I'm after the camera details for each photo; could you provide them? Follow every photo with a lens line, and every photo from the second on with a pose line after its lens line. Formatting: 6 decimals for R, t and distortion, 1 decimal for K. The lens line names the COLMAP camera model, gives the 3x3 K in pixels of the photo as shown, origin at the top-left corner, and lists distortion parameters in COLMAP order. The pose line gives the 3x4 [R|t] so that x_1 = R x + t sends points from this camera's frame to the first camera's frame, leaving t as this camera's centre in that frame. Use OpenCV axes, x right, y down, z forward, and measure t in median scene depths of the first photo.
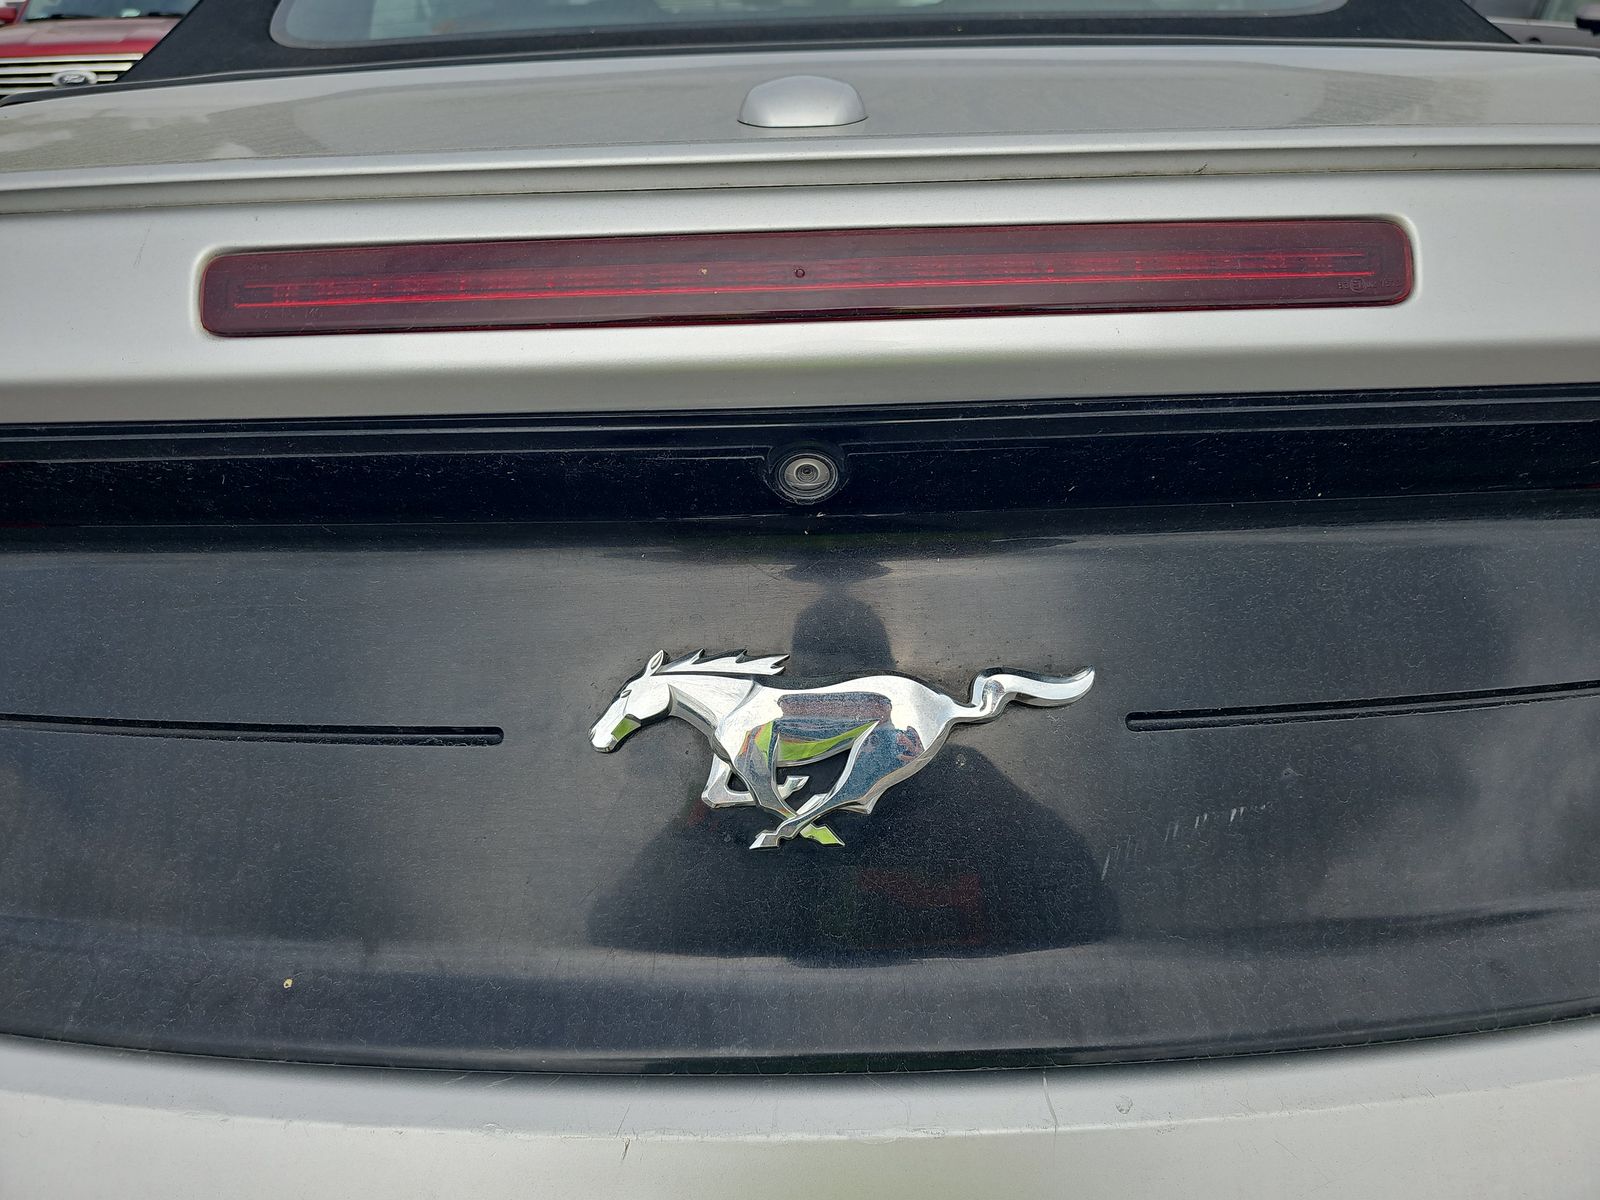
lens RADIAL K [[1061.5, 0, 793.8], [0, 1061.5, 594.3], [0, 0, 1]] dist [0.034697, -0.037316]
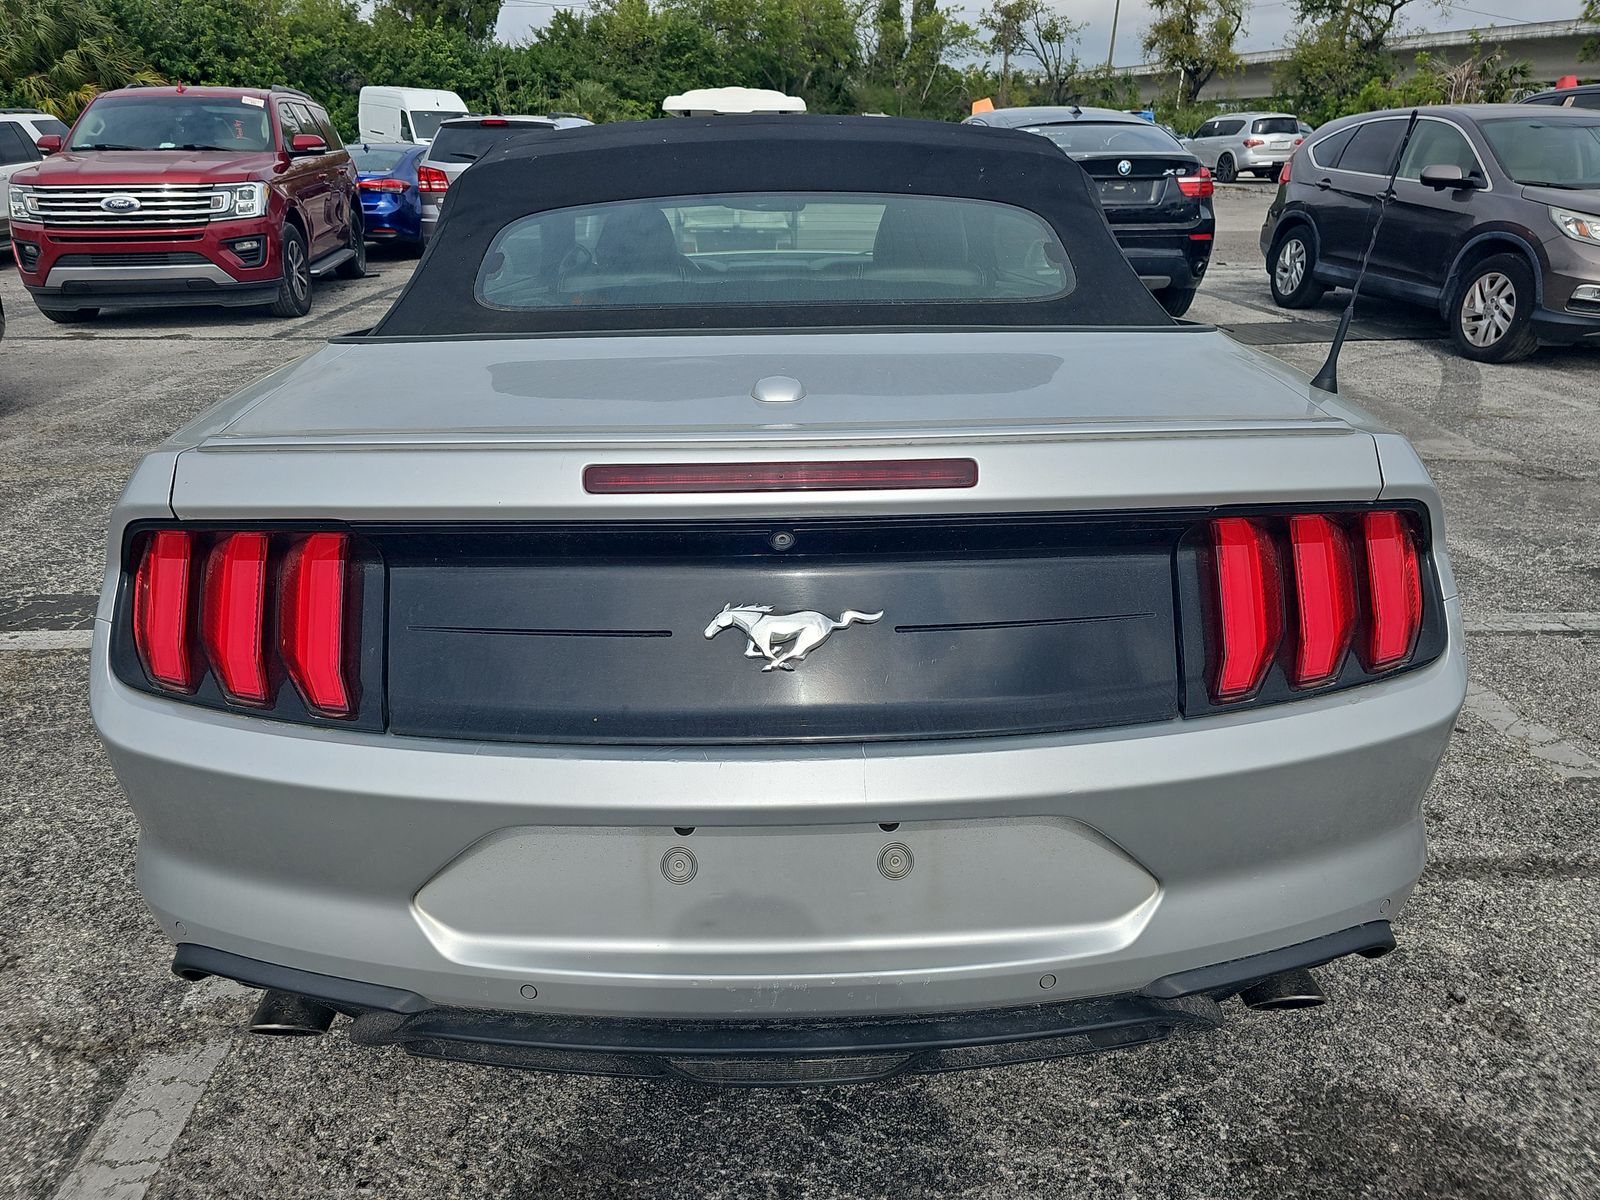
lens RADIAL K [[1061.5, 0, 793.8], [0, 1061.5, 594.3], [0, 0, 1]] dist [0.034697, -0.037316]
pose [[0.998651, 0.004925, 0.051691, -0.101020], [-0.001096, 0.997269, -0.073853, 0.238130], [-0.051913, 0.073697, 0.995929, -1.795515]]
